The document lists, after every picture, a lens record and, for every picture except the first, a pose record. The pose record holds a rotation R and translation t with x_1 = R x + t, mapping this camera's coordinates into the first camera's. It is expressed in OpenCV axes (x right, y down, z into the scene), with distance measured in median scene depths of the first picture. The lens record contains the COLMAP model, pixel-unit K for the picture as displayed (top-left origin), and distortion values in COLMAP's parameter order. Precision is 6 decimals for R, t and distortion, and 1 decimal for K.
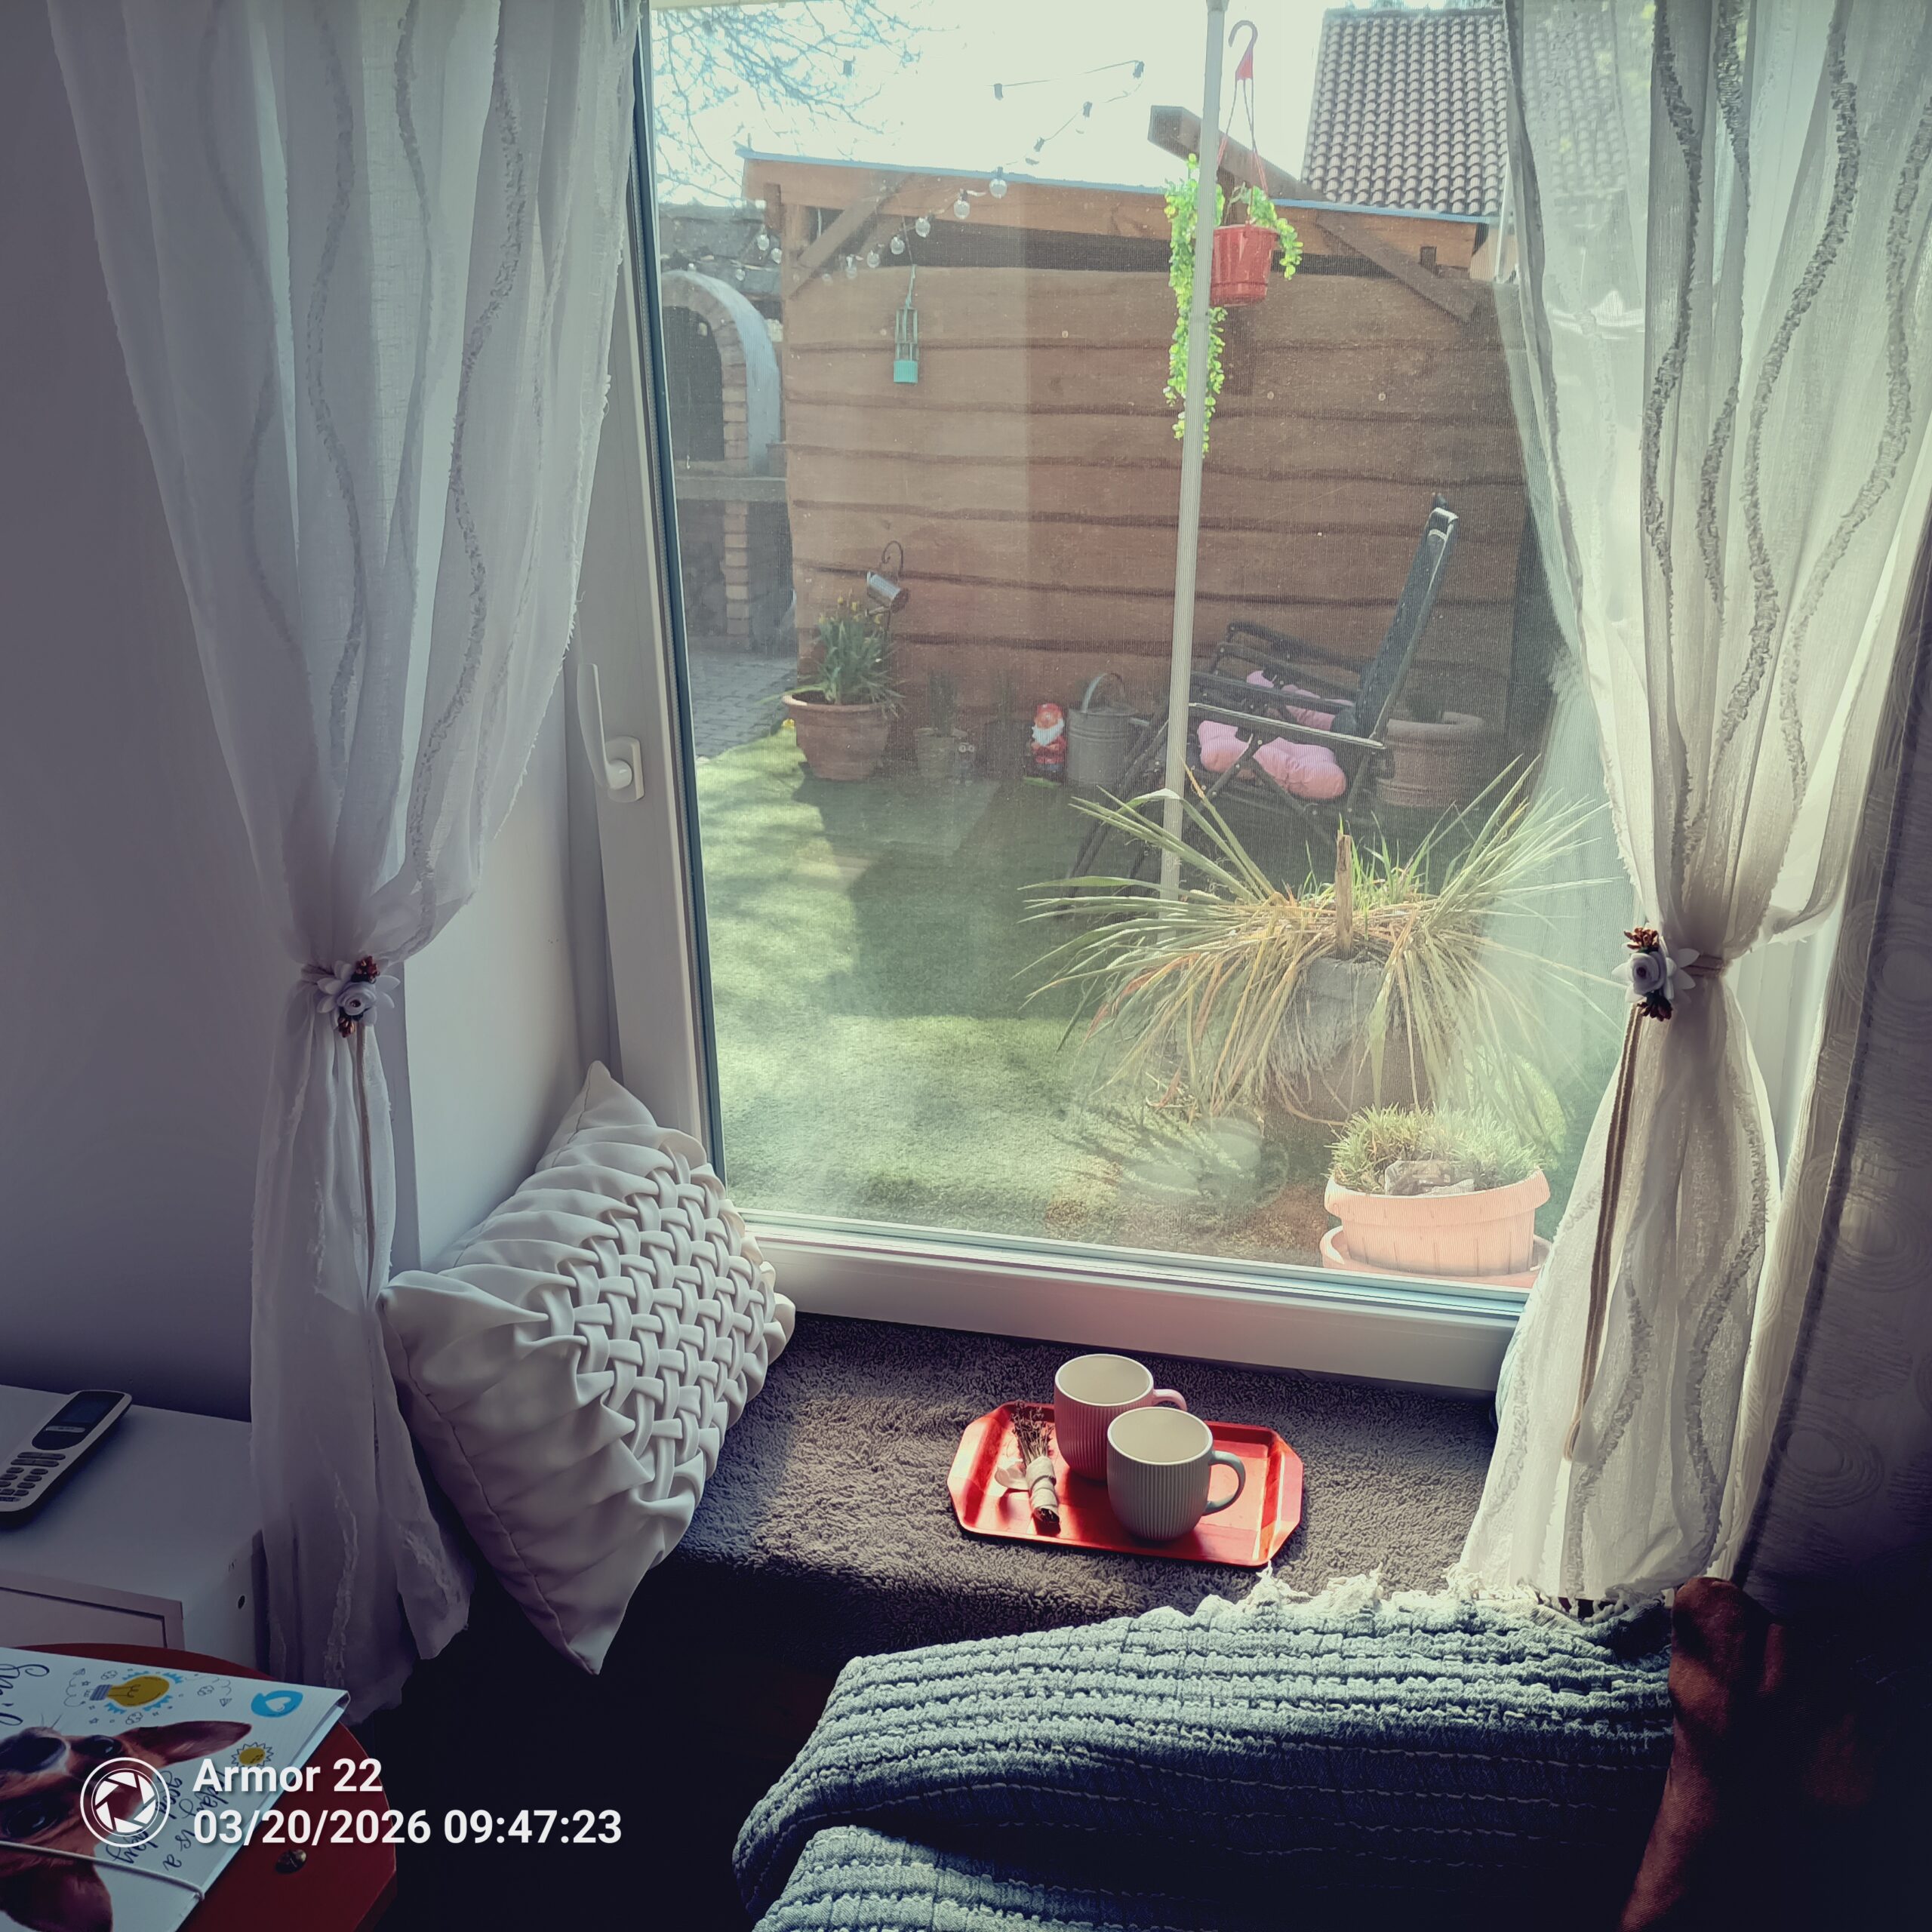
lens RADIAL K [[1947.8, 0, 968.6], [0, 1947.8, 982.7], [0, 0, 1]] dist [0.051076, 0.000000]
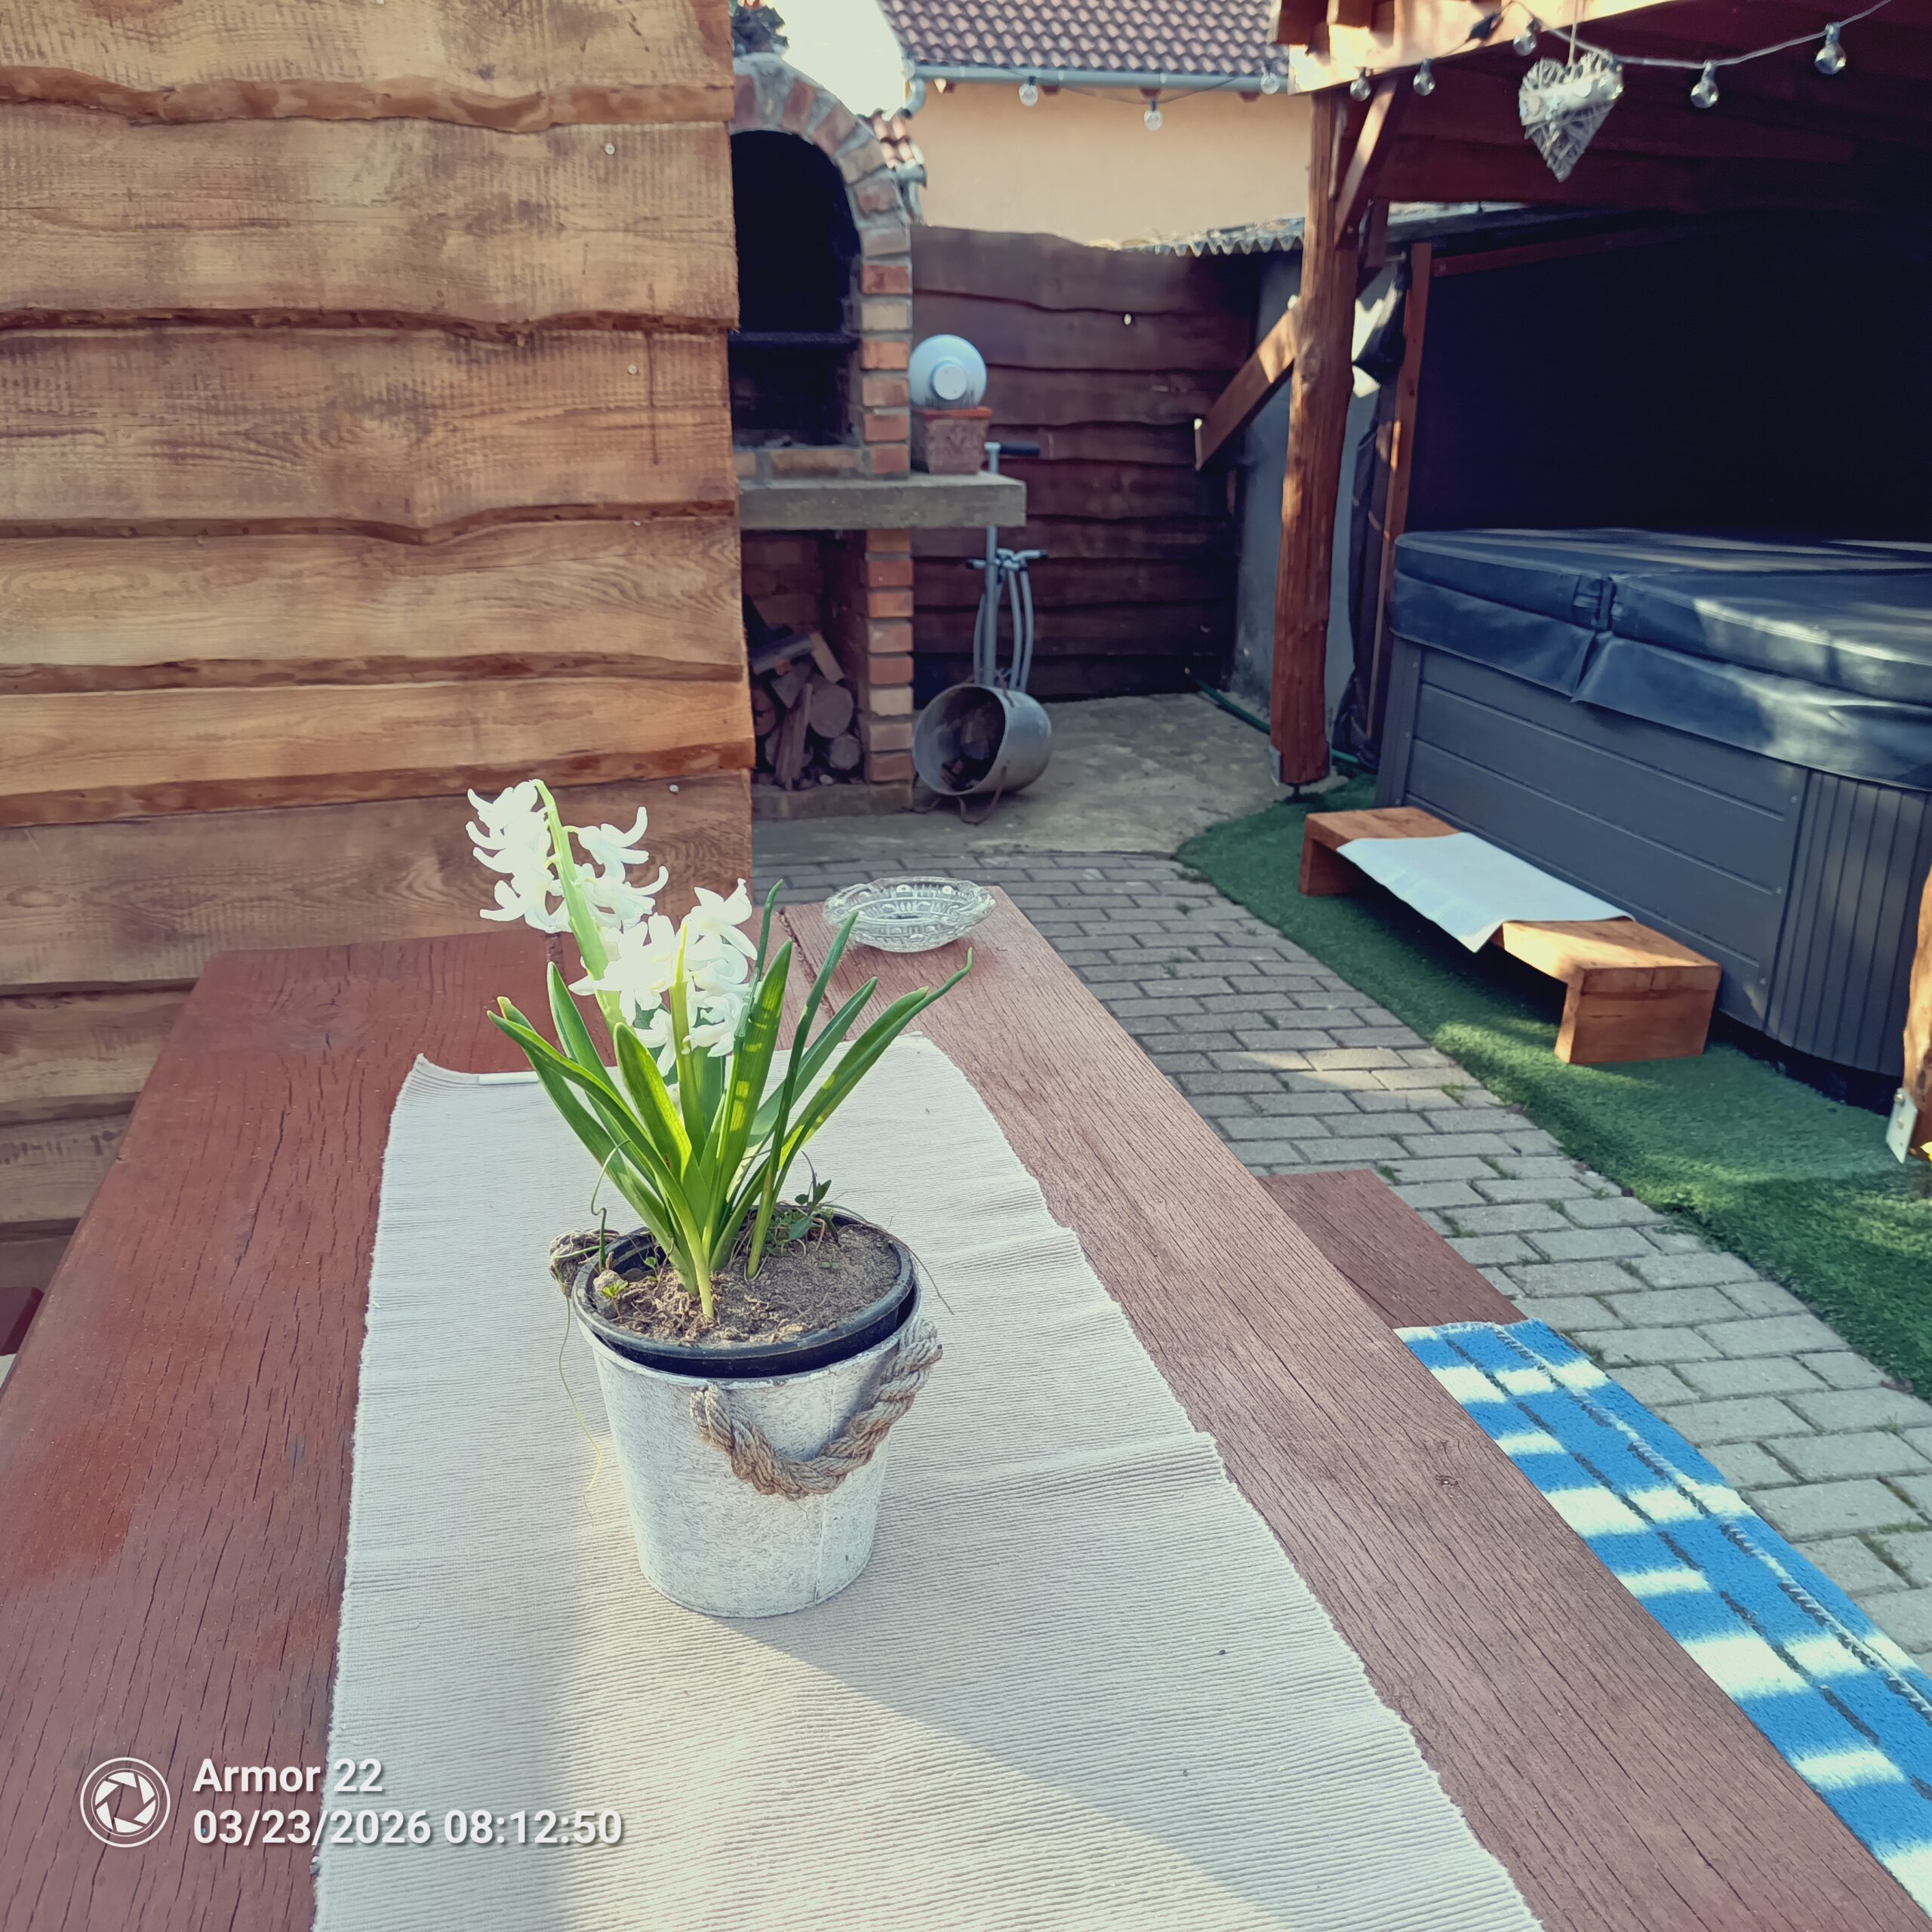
lens RADIAL K [[1947.8, 0, 959.4], [0, 1947.8, 956.7], [0, 0, 1]] dist [0.051076, 0.000000]
pose [[0.895832, -0.142595, 0.420893, -0.484178], [0.126878, 0.989768, 0.065278, -0.241264], [-0.425895, -0.005076, 0.904759, 0.771530]]
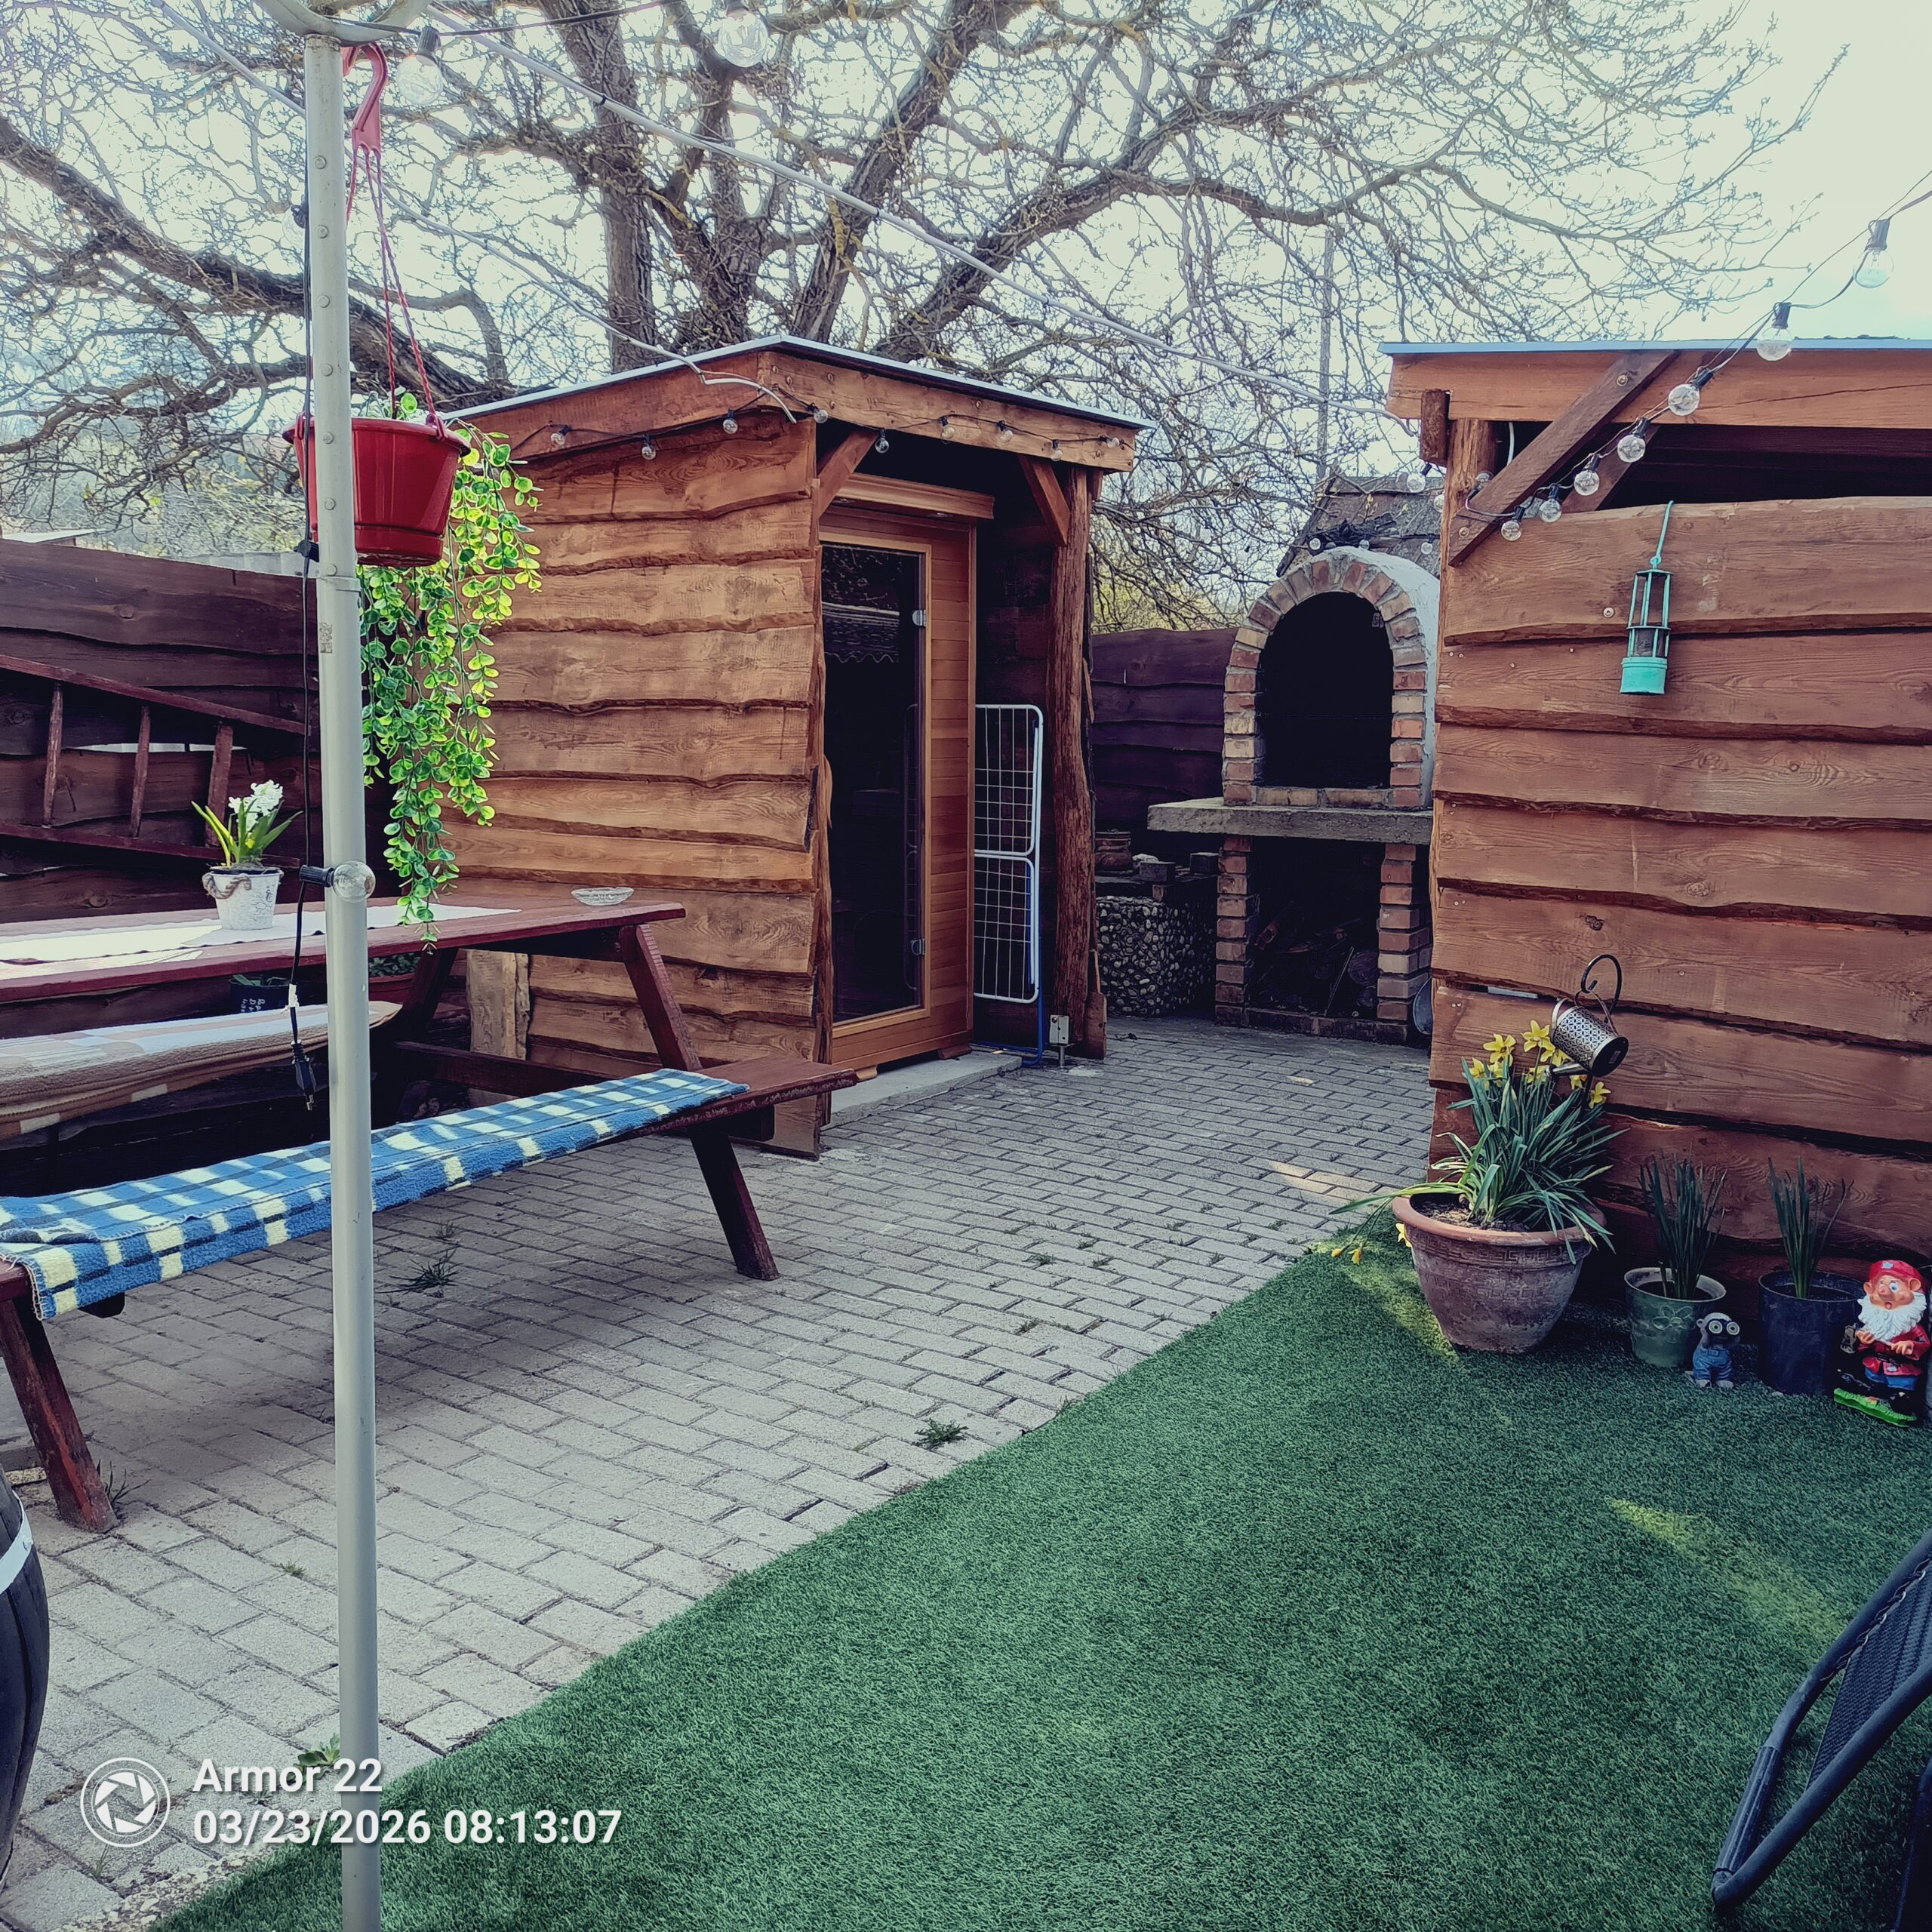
lens RADIAL K [[1947.8, 0, 952.1], [0, 1947.8, 966.4], [0, 0, 1]] dist [0.051076, 0.000000]
pose [[0.928686, 0.046991, -0.367878, -0.004082], [-0.101797, 0.986140, -0.131015, -0.125937], [0.356623, 0.159120, 0.920598, 0.392299]]
